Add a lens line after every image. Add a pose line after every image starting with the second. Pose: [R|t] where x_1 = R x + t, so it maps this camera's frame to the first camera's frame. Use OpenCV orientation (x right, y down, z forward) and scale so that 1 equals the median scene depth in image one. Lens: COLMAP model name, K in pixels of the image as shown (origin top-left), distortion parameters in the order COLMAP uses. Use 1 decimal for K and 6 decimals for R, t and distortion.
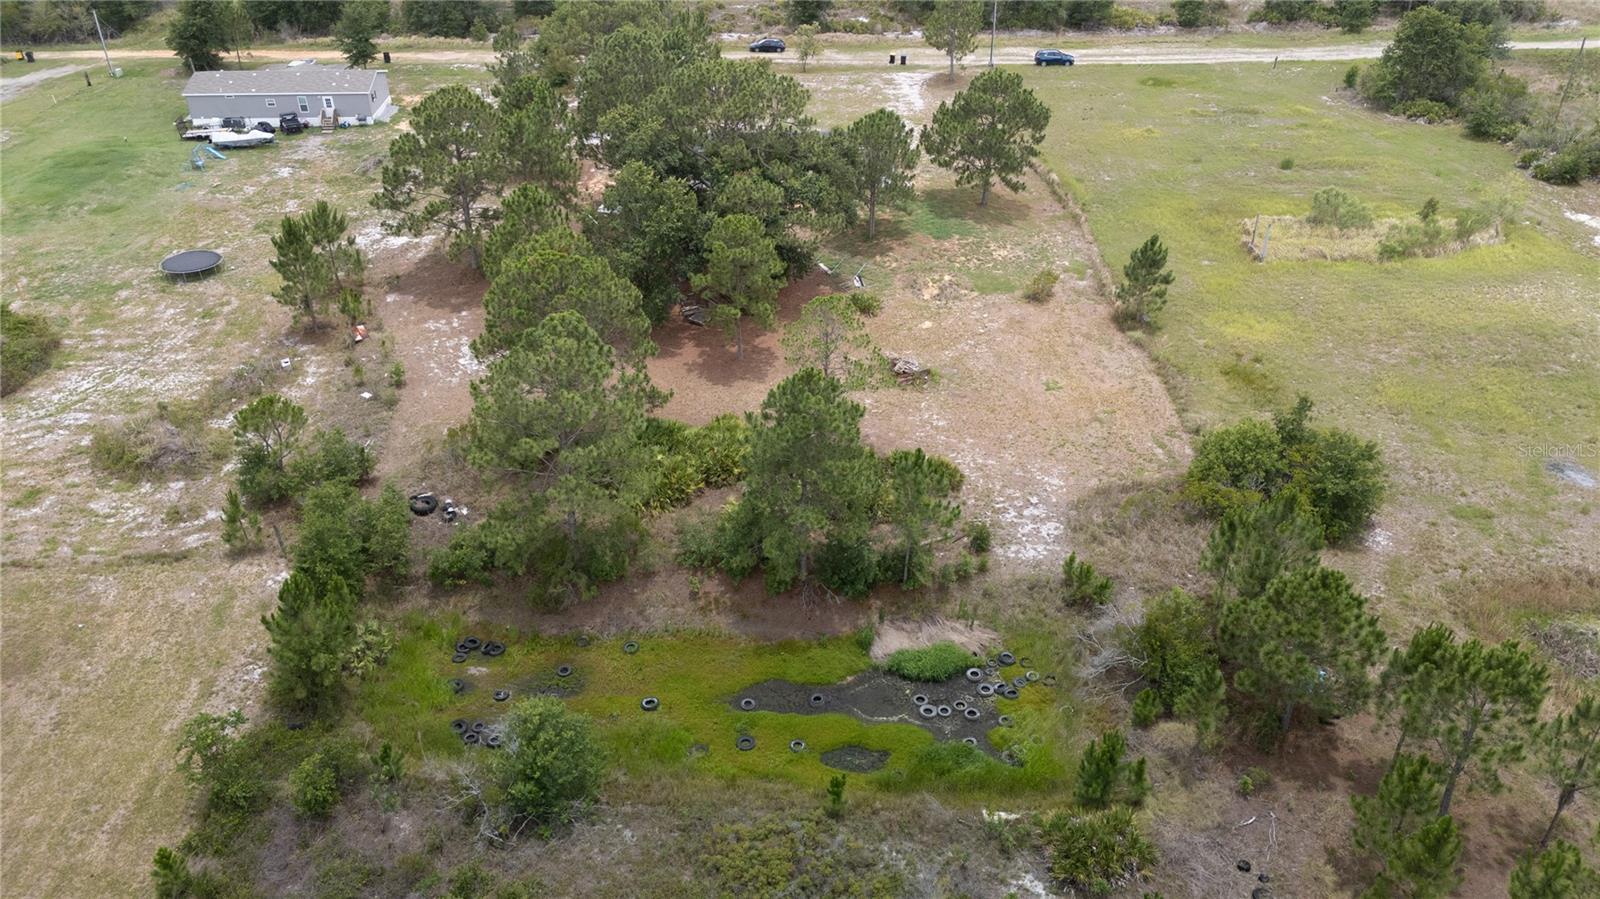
lens RADIAL K [[1172.0, 0, 800.0], [0, 1172.0, 449.5], [0, 0, 1]] dist [0.108427, -0.152629]
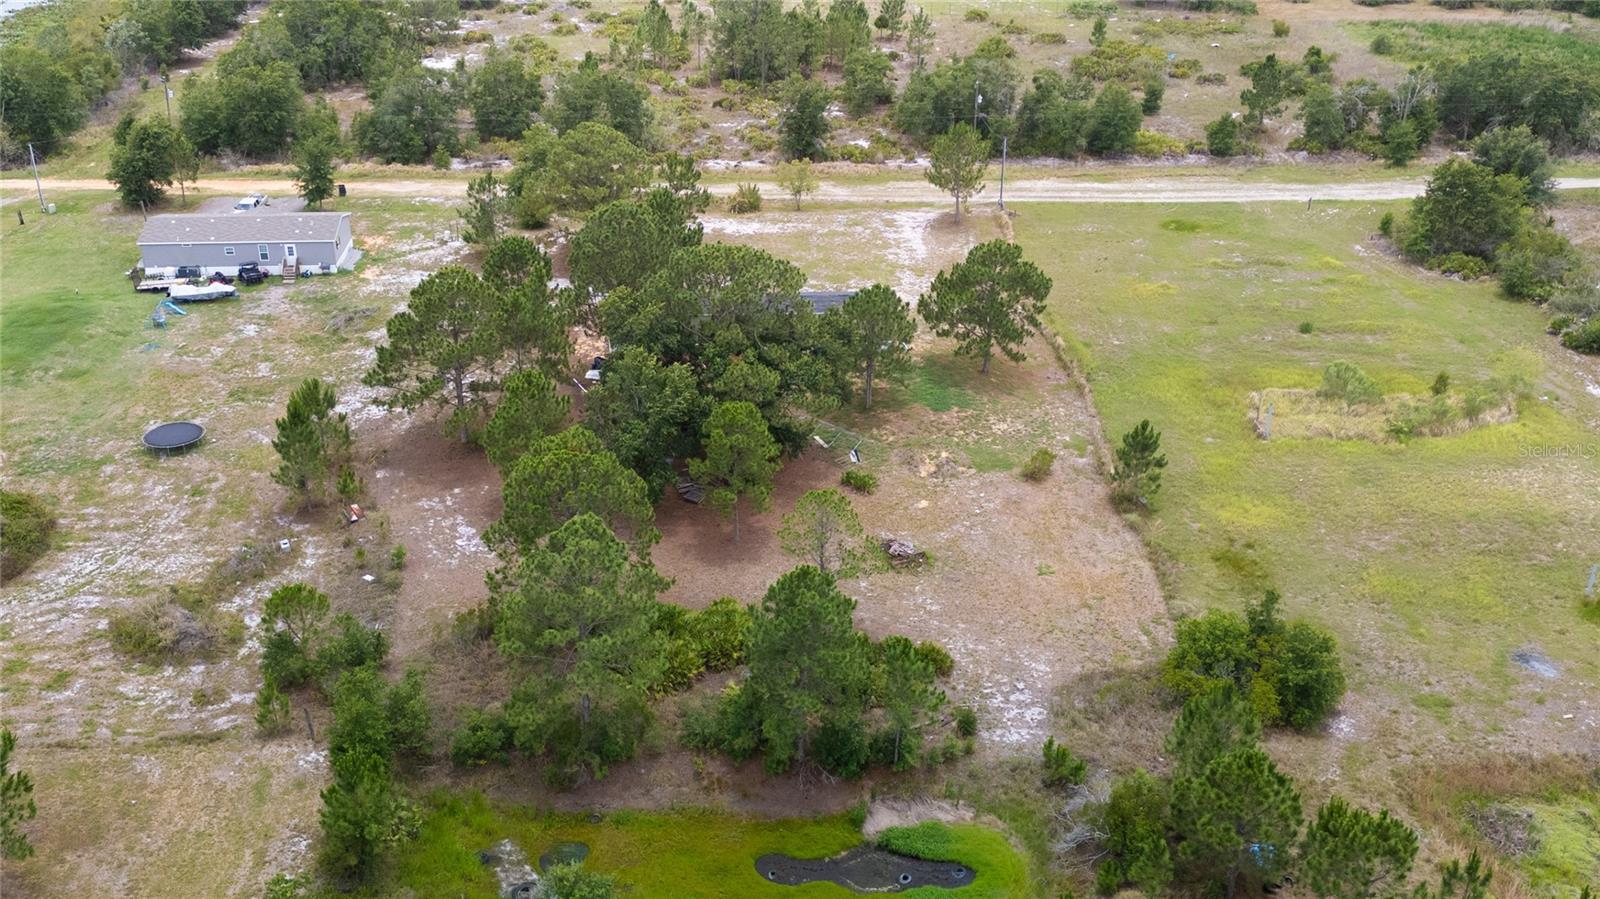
lens RADIAL K [[1534.7, 0, 775.3], [0, 1534.7, 471.6], [0, 0, 1]] dist [0.143444, -0.290816]
pose [[0.999963, 0.002912, -0.008124, -0.006906], [-0.003597, 0.996324, -0.085585, -0.023901], [0.007844, 0.085611, 0.996298, -0.322764]]
